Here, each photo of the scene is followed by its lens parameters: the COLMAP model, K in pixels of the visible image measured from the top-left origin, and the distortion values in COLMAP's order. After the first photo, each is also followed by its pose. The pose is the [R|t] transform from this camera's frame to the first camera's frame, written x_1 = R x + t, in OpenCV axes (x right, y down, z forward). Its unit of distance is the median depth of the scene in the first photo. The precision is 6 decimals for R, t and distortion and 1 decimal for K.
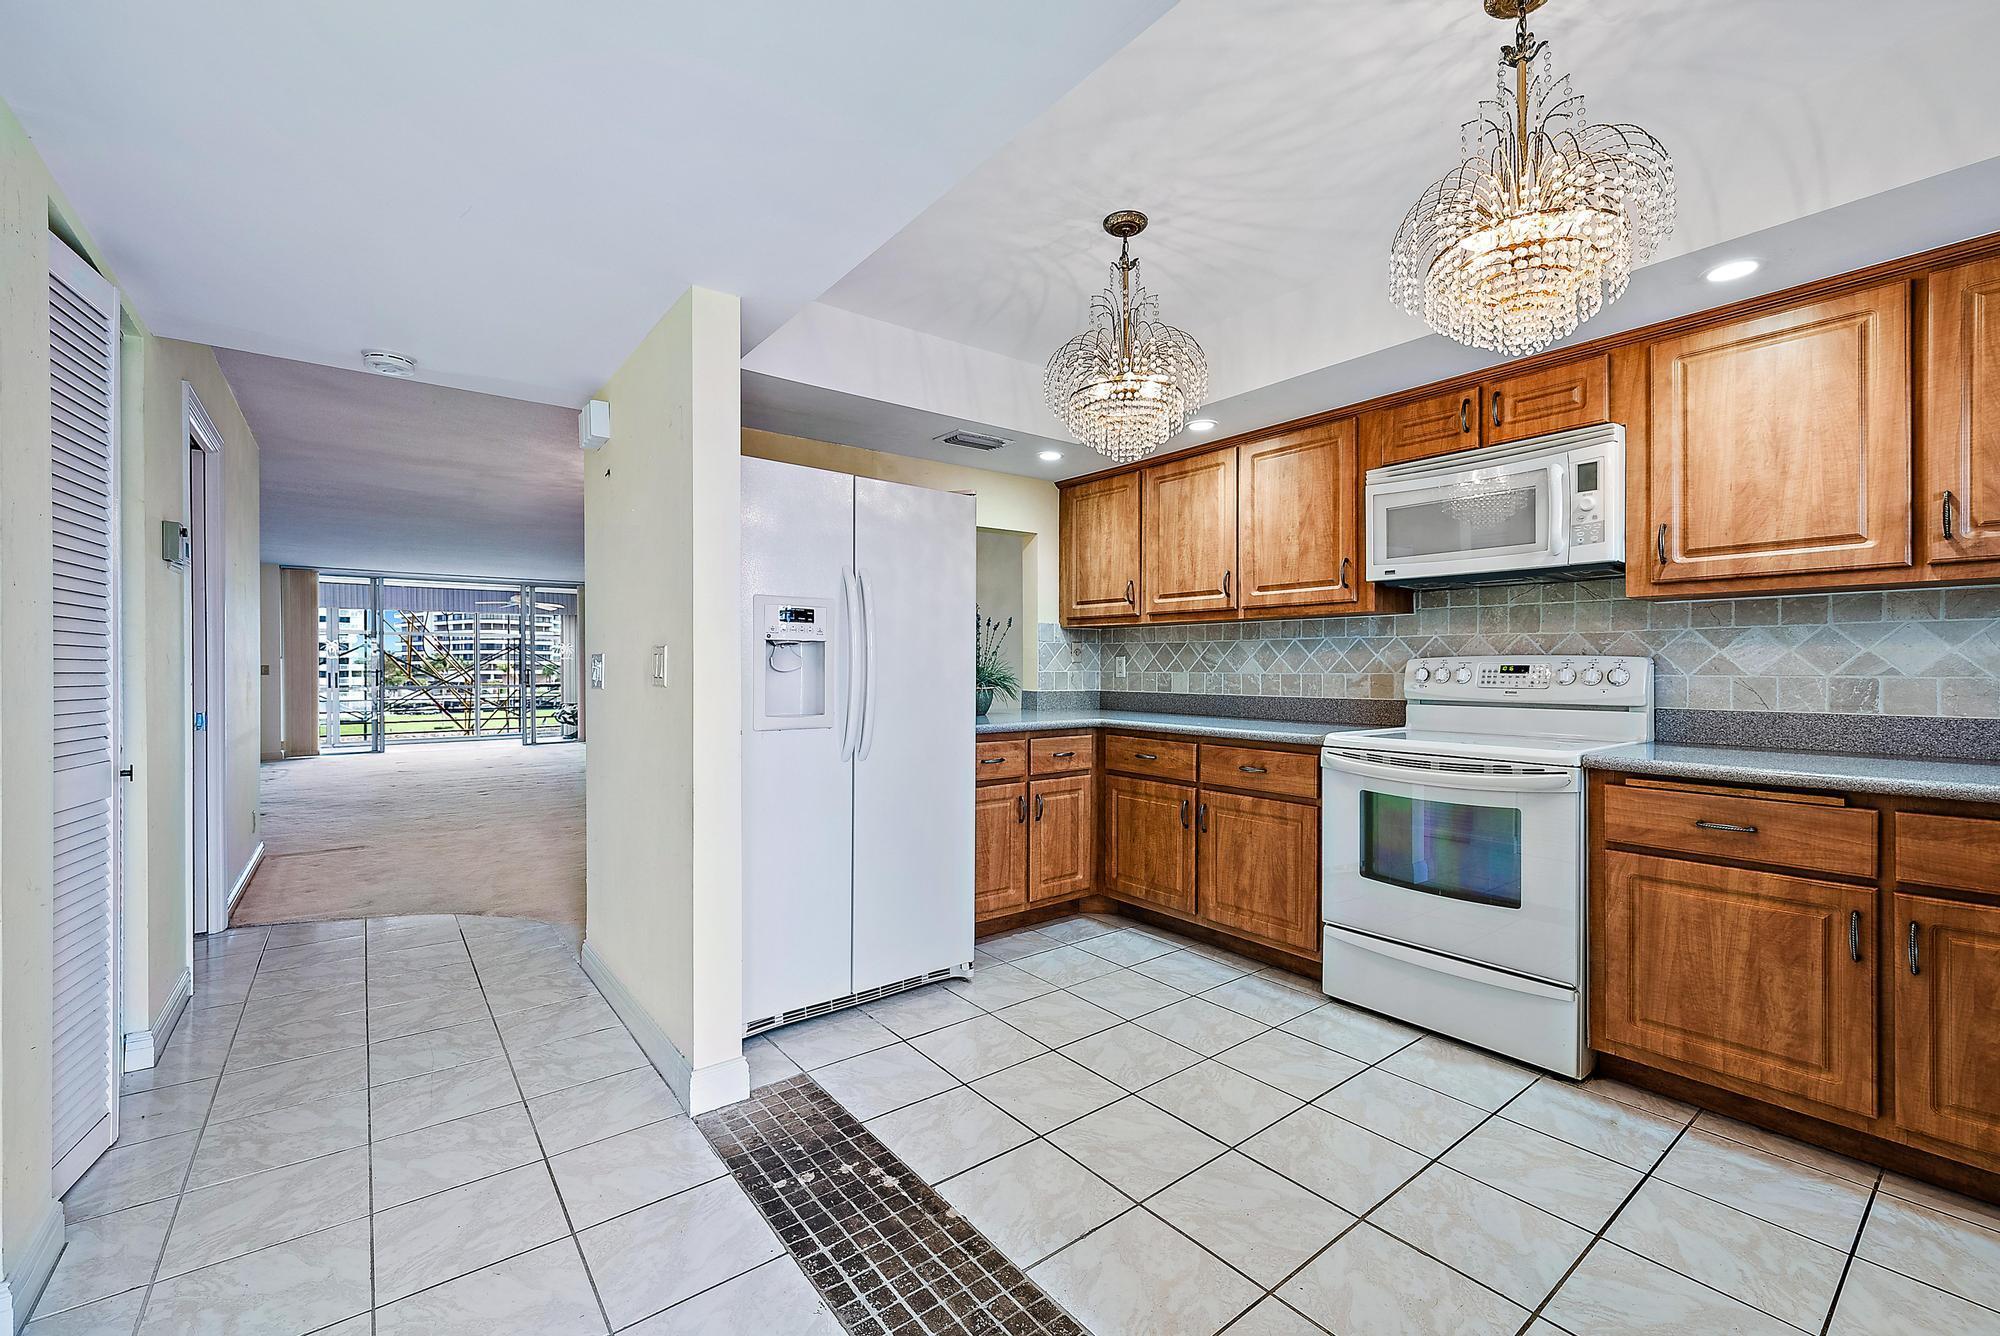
lens RADIAL K [[824.6, 0, 1005.2], [0, 824.6, 669.0], [0, 0, 1]] dist [-0.002349, -0.000558]
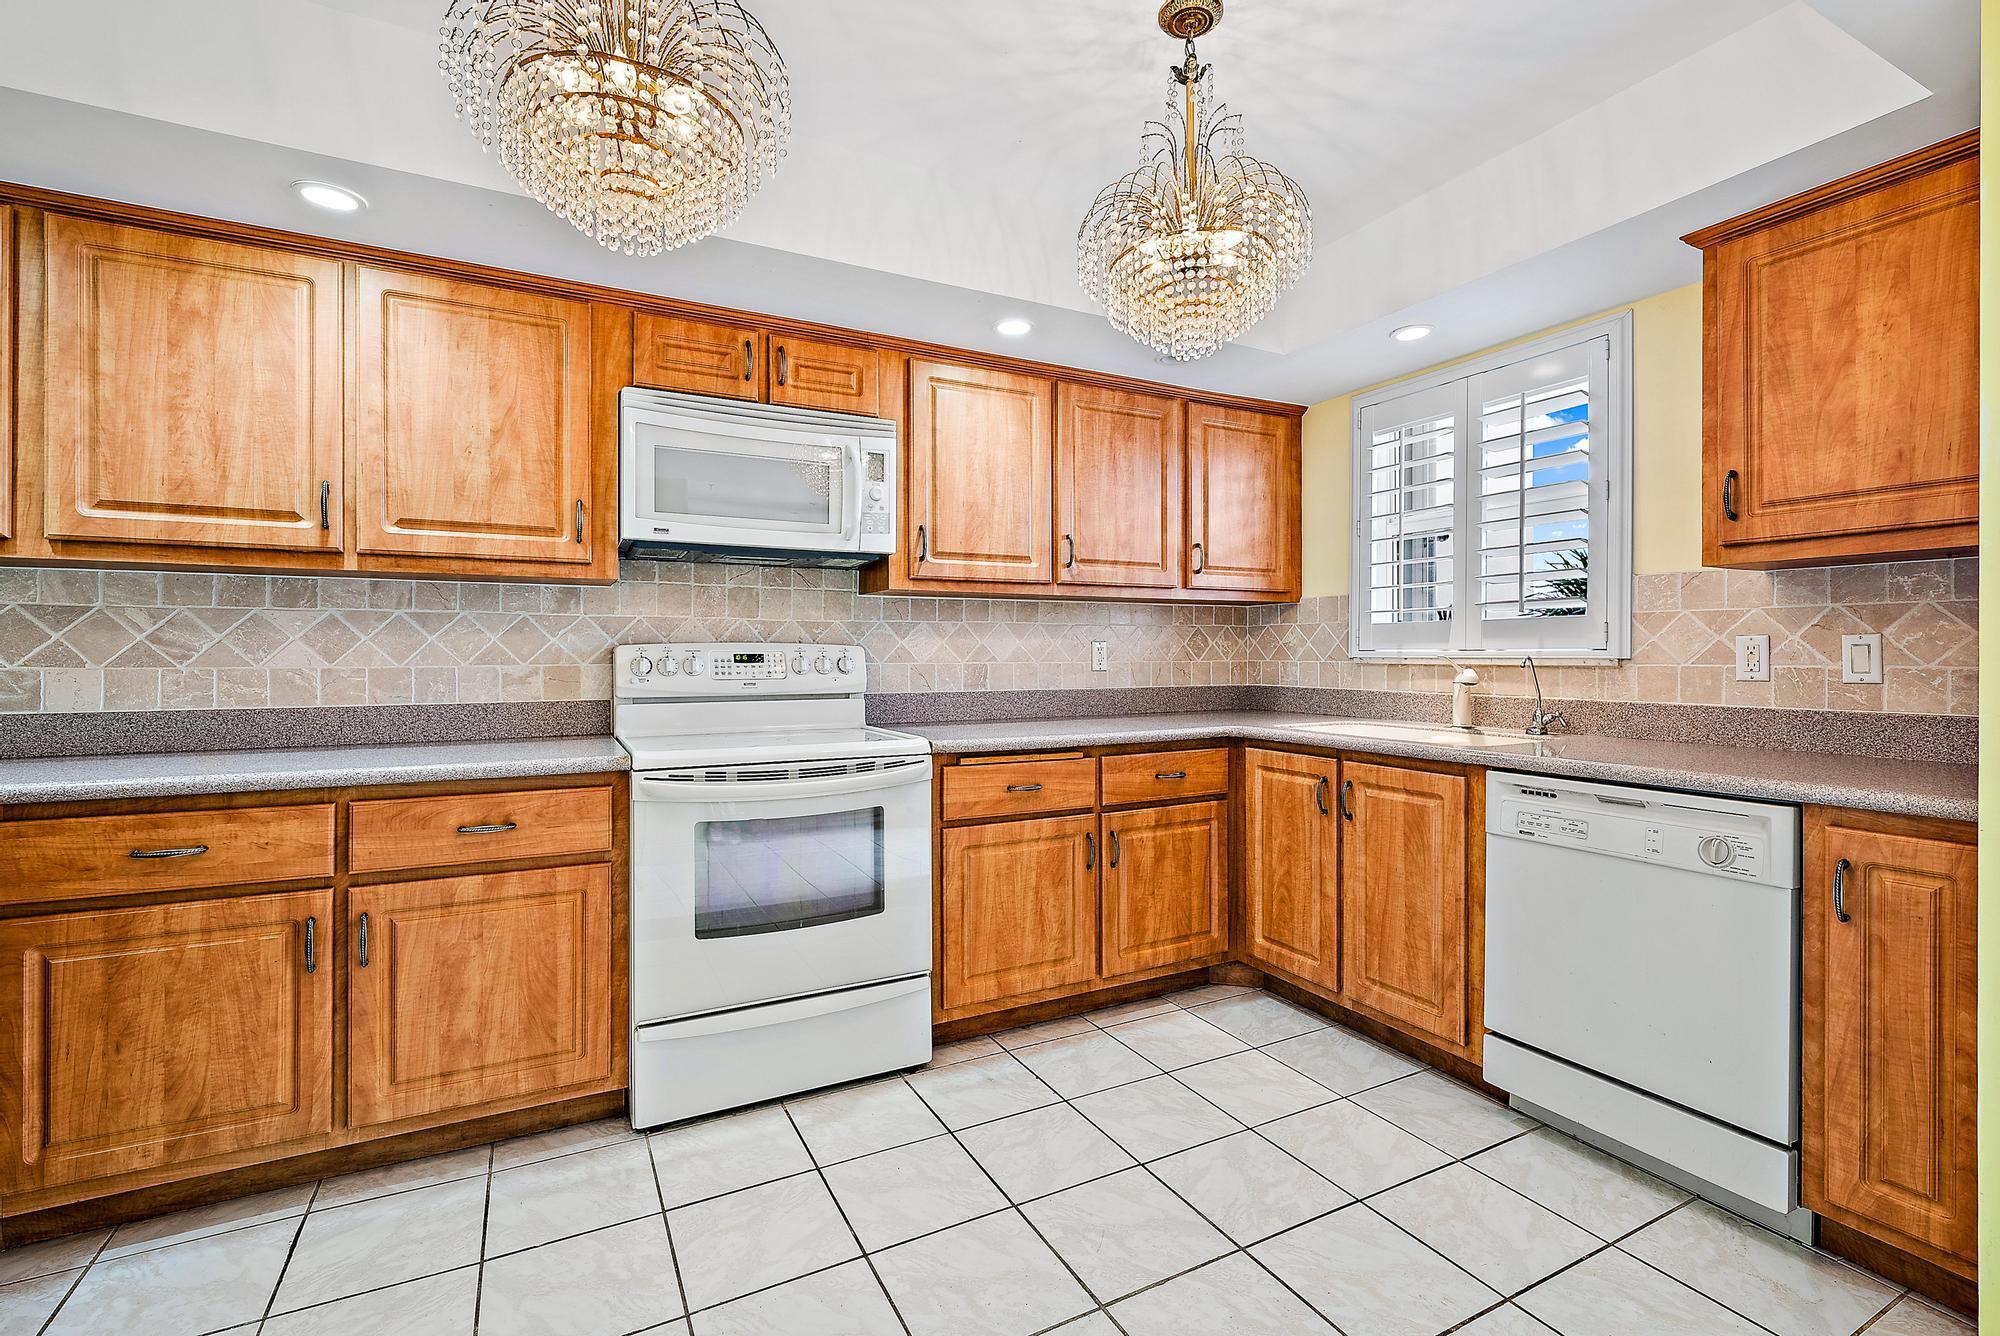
lens RADIAL K [[893.8, 0, 1004.8], [0, 893.8, 655.3], [0, 0, 1]] dist [-0.000637, -0.000034]
pose [[0.173501, -0.001393, 0.984833, -0.306942], [0.003369, 0.999994, 0.000821, -0.002765], [-0.984828, 0.003175, 0.173505, 0.586224]]
